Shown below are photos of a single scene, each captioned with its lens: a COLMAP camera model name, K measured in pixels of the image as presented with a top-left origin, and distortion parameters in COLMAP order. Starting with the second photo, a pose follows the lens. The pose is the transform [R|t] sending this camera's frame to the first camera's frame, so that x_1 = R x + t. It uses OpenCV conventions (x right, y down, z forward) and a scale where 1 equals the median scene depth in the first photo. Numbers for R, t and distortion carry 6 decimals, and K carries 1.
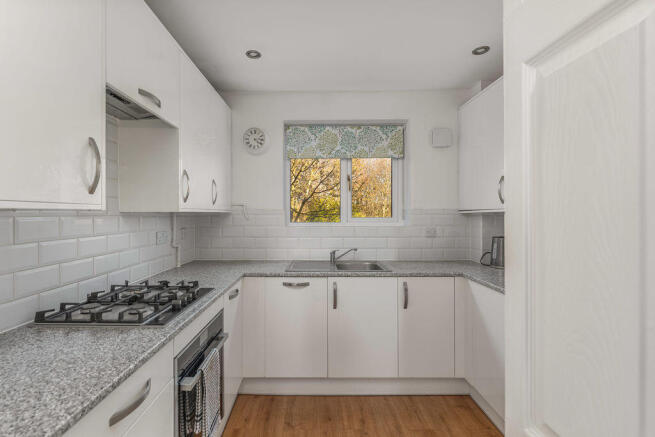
lens RADIAL K [[317.5, 0, 327.5], [0, 317.5, 218.5], [0, 0, 1]] dist [0.000558, 0.000125]
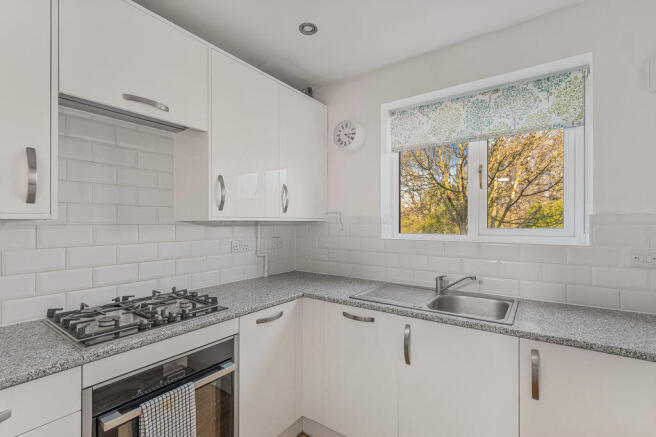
lens RADIAL K [[317.9, 0, 328.0], [0, 317.9, 218.5], [0, 0, 1]] dist [0.000558, 0.000125]
pose [[0.796125, -0.007037, -0.605091, 0.281421], [-0.008286, 0.999712, -0.022528, -0.005542], [0.605075, 0.022949, 0.795838, 0.343197]]
